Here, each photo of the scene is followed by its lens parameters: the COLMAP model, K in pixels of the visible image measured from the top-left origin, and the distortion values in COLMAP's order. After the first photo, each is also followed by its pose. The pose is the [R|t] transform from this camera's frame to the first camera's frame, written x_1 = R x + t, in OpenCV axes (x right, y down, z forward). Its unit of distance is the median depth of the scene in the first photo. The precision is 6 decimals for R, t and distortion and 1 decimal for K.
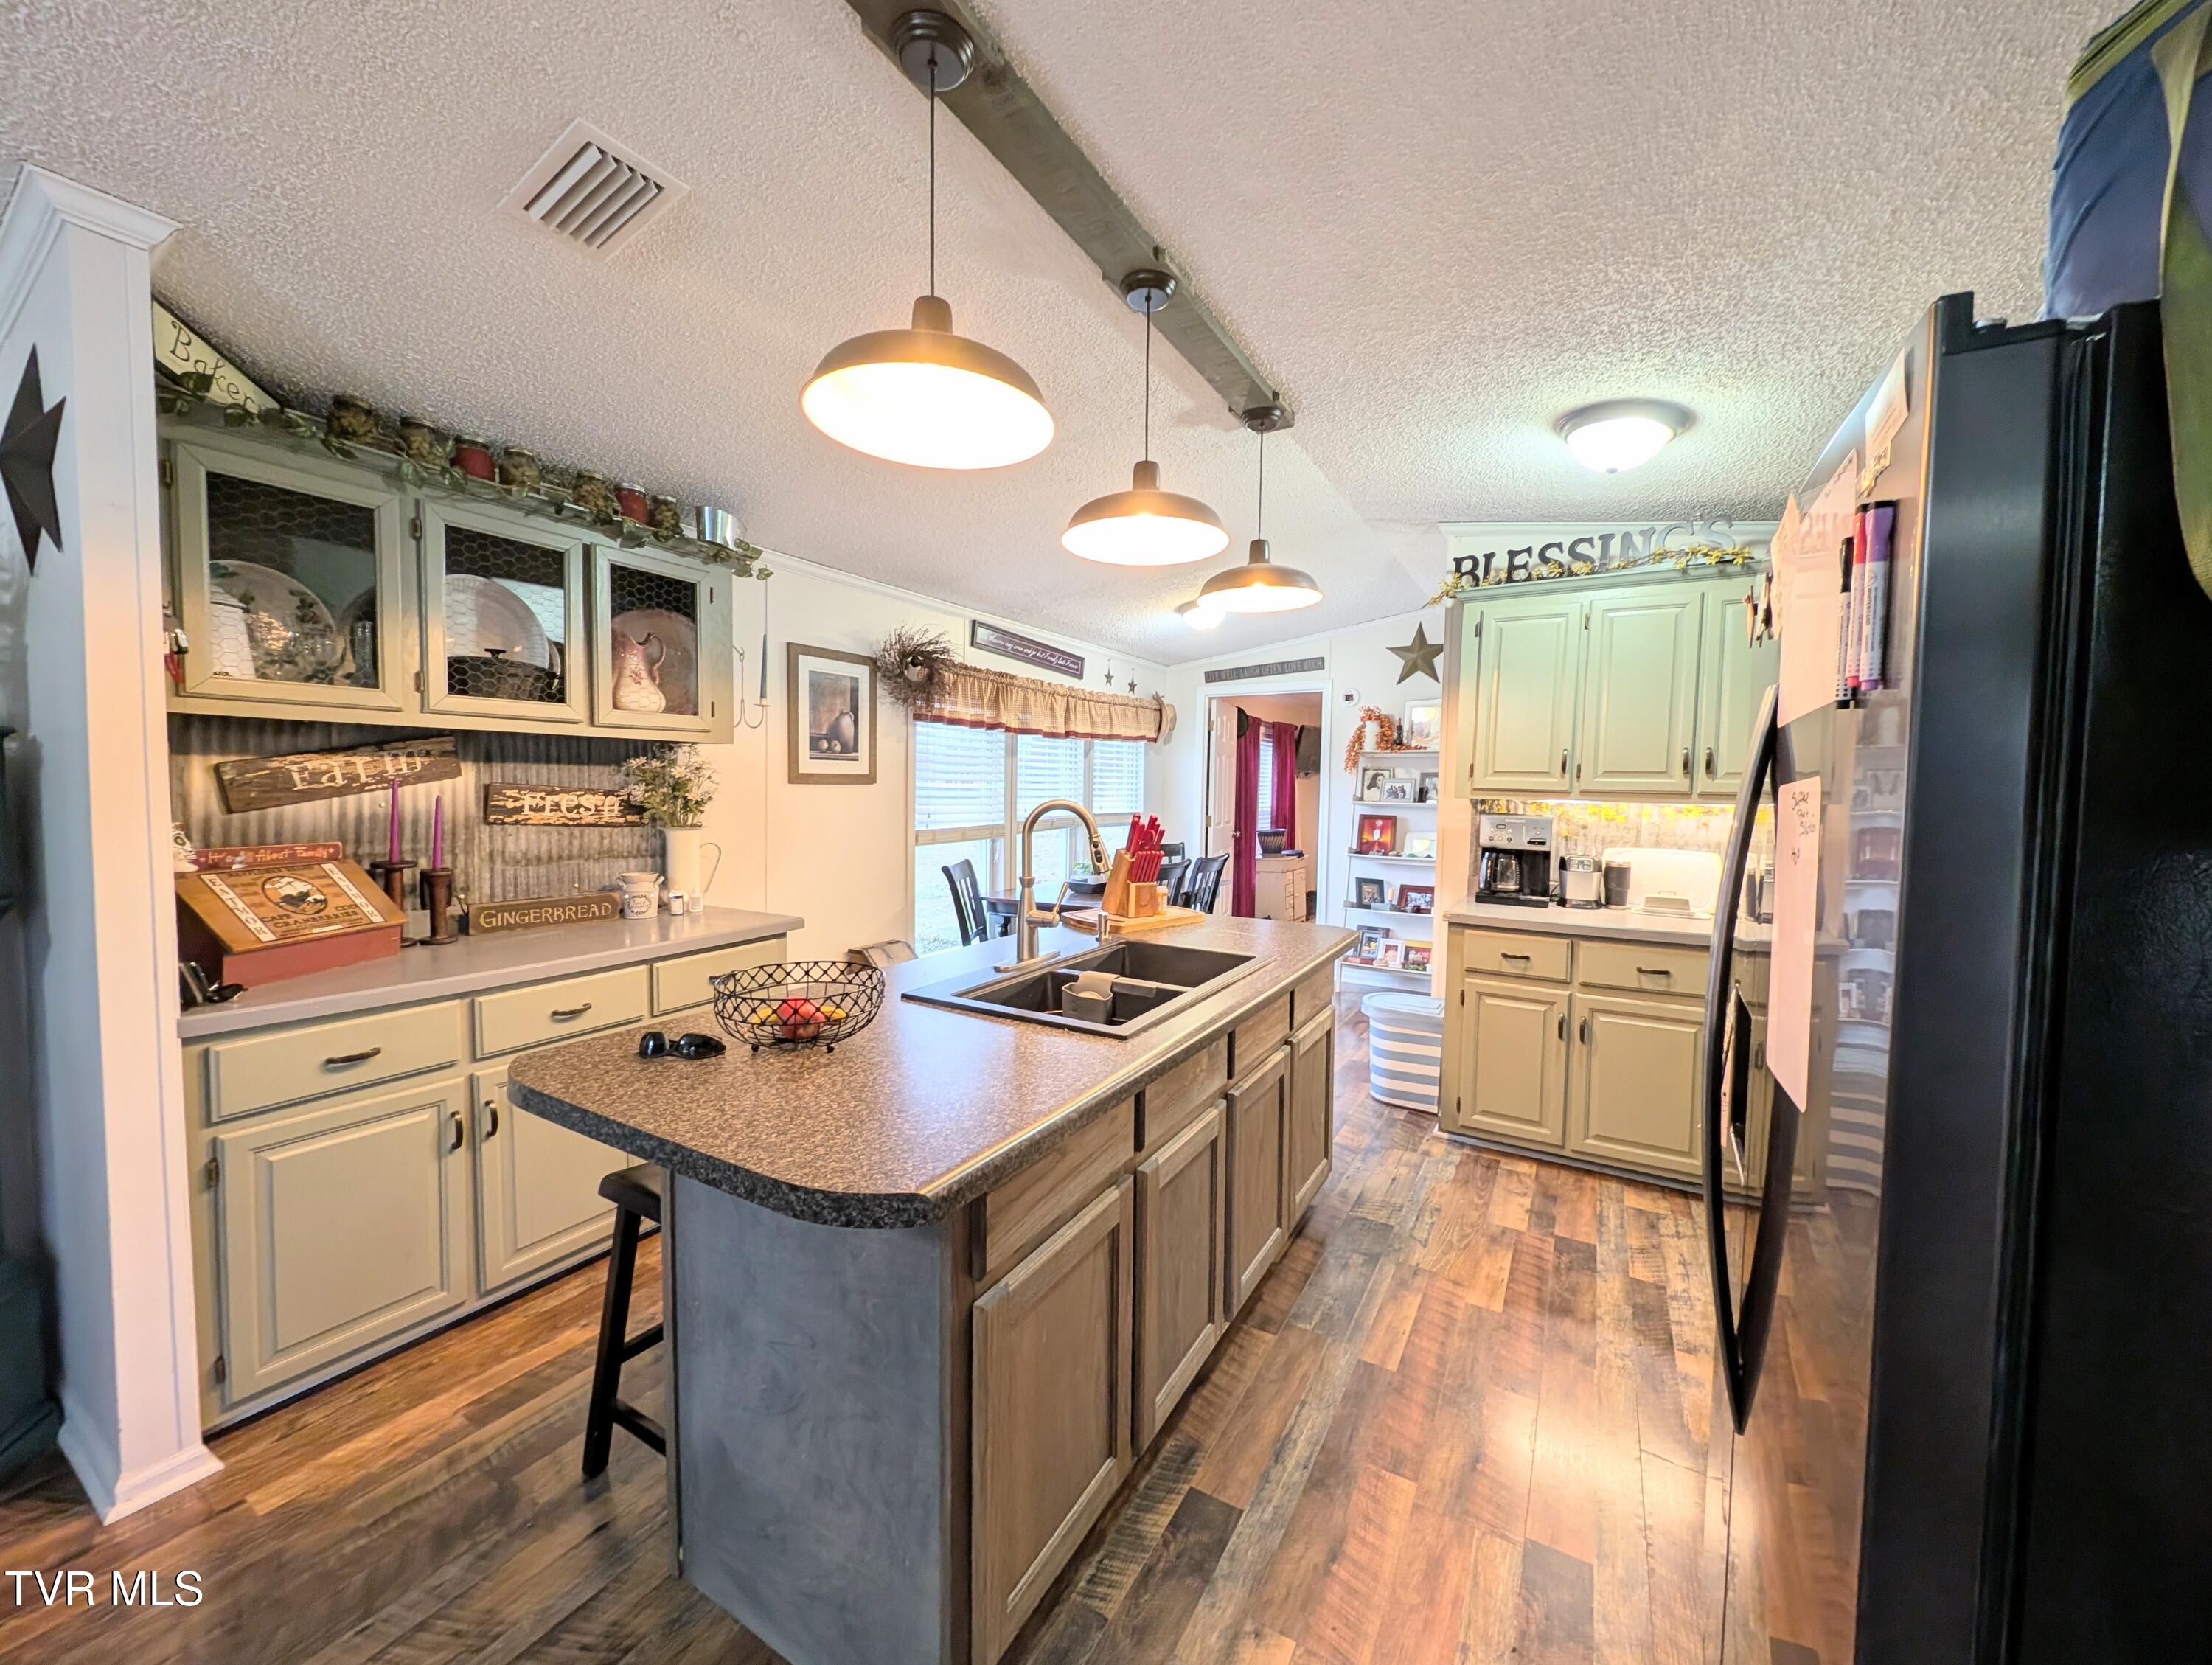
lens RADIAL K [[834.9, 0, 1112.6], [0, 834.9, 829.3], [0, 0, 1]] dist [0.007557, -0.003082]
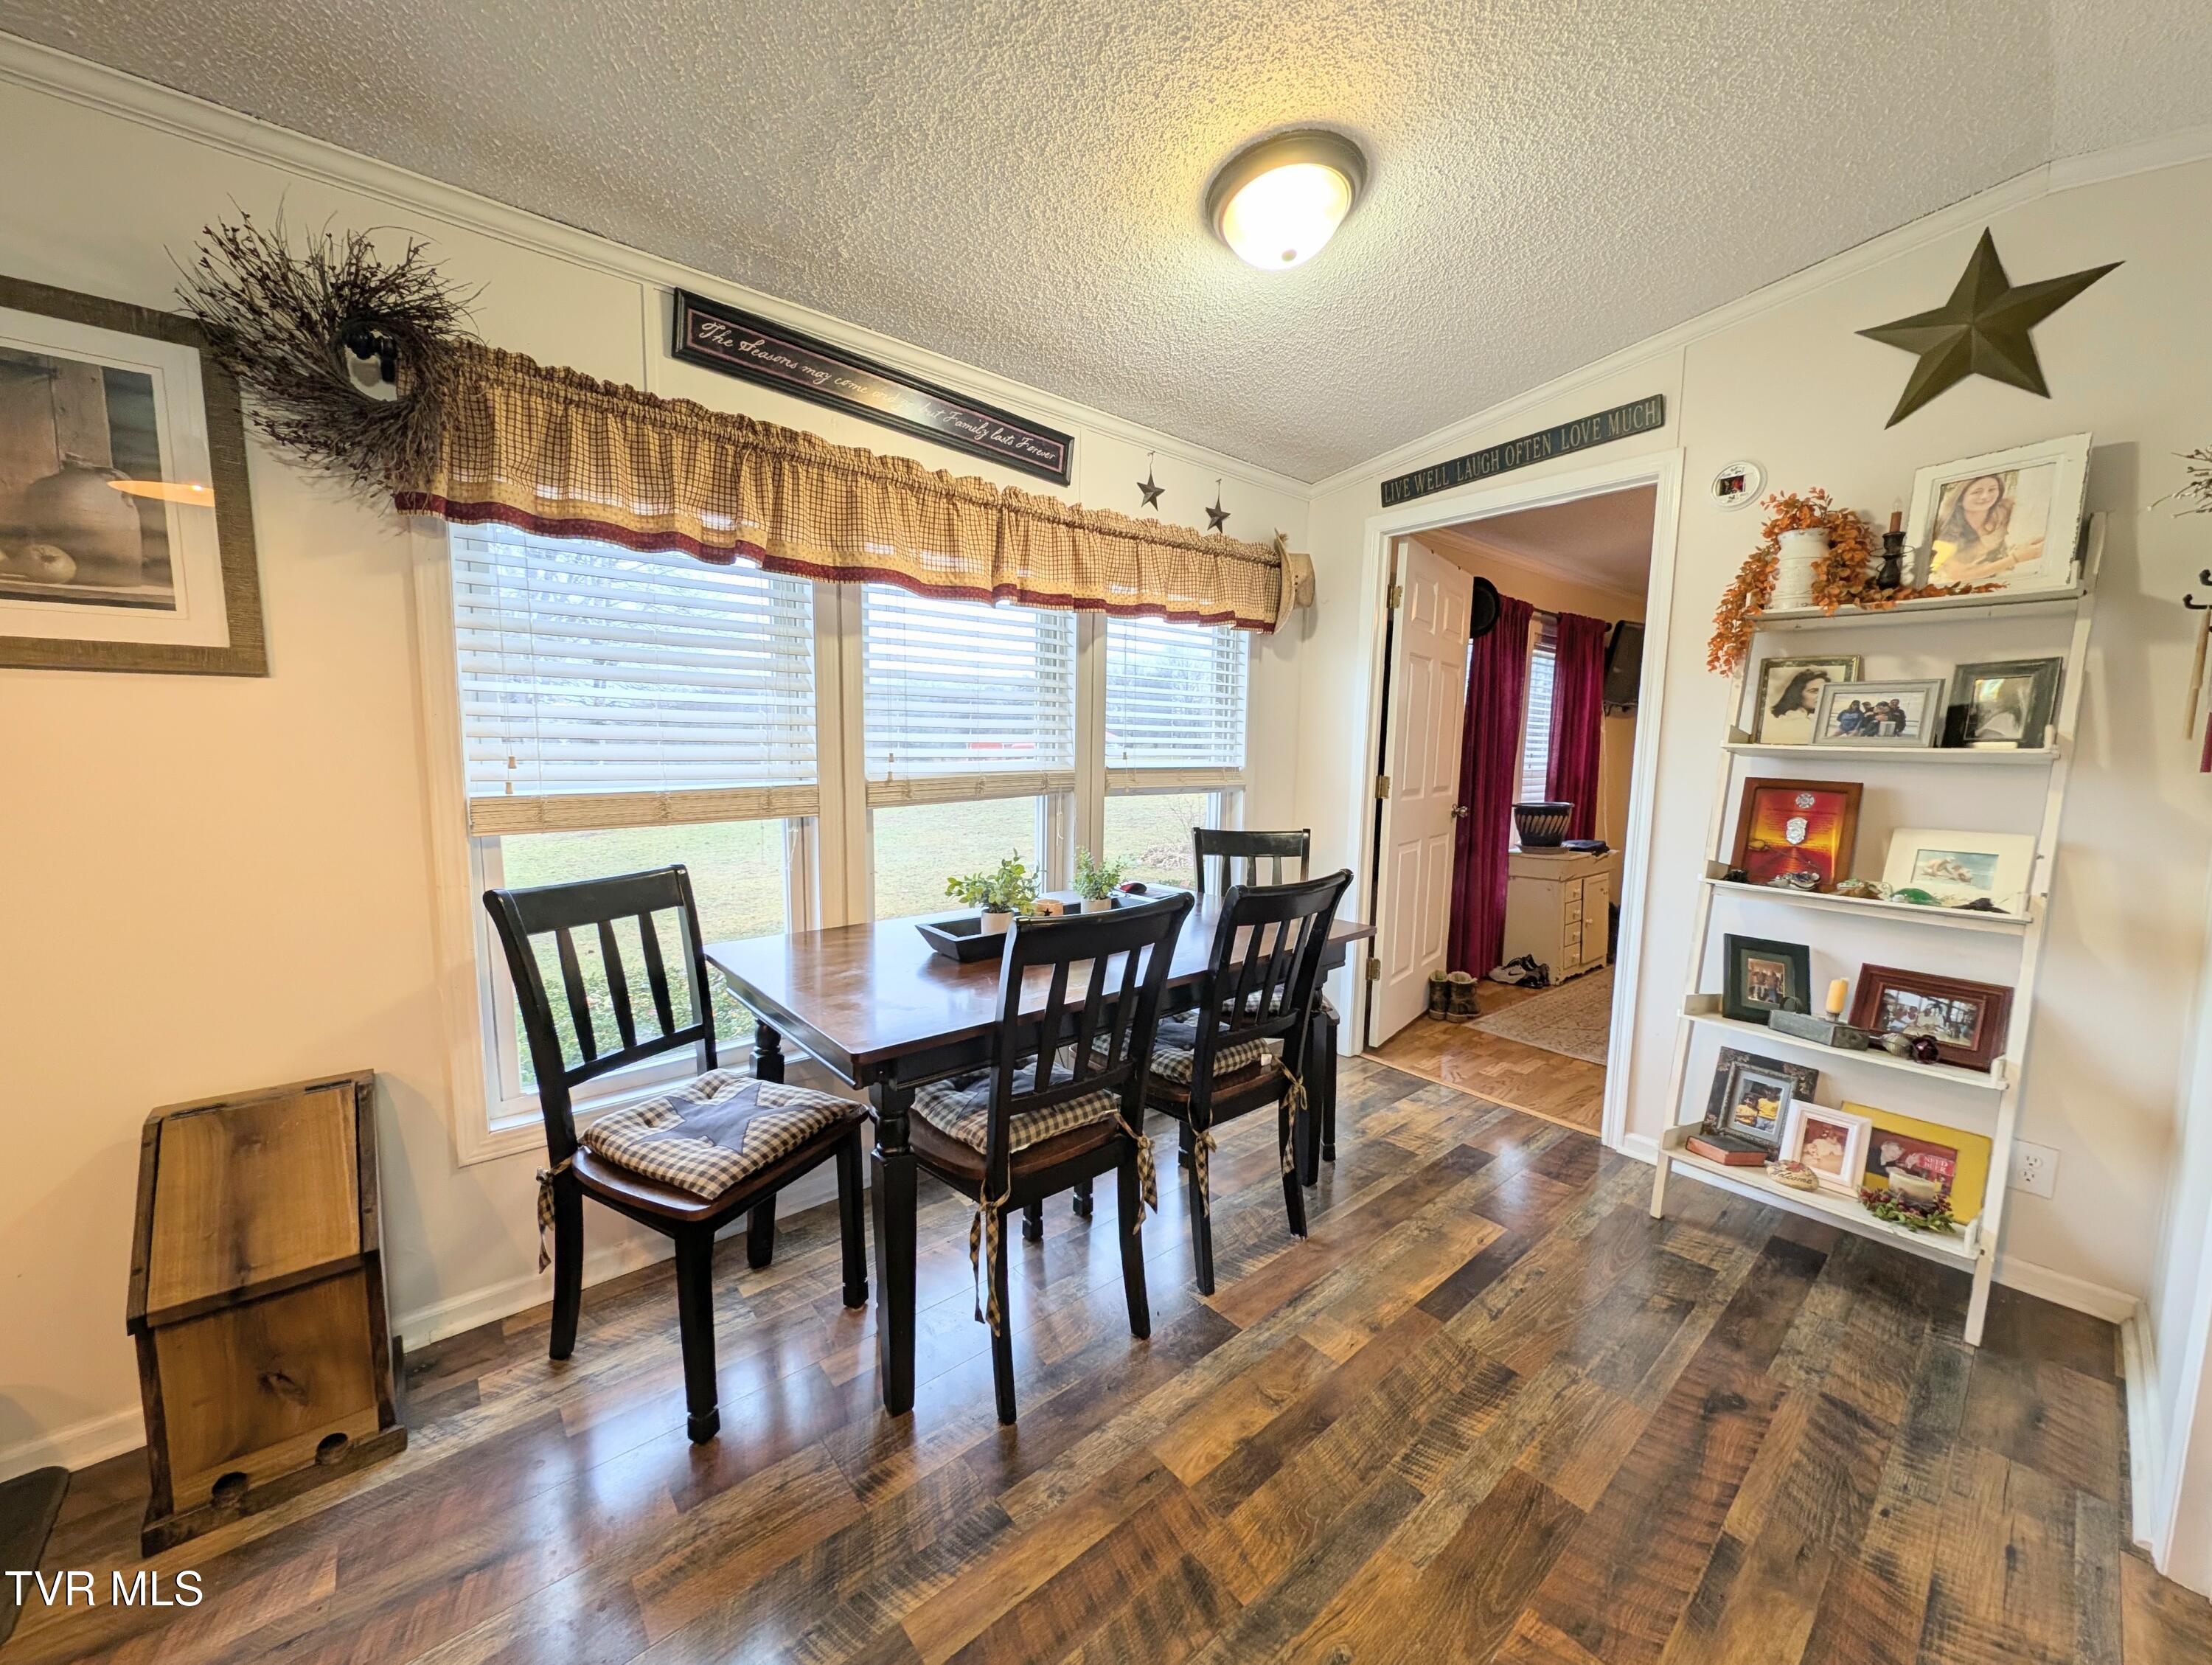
lens RADIAL K [[834.9, 0, 1110.1], [0, 834.9, 831.0], [0, 0, 1]] dist [0.007557, -0.003082]
pose [[0.943764, 0.036728, -0.328573, 0.145127], [-0.020135, 0.998351, 0.053762, -0.008488], [0.330006, -0.044123, 0.942947, 0.533628]]
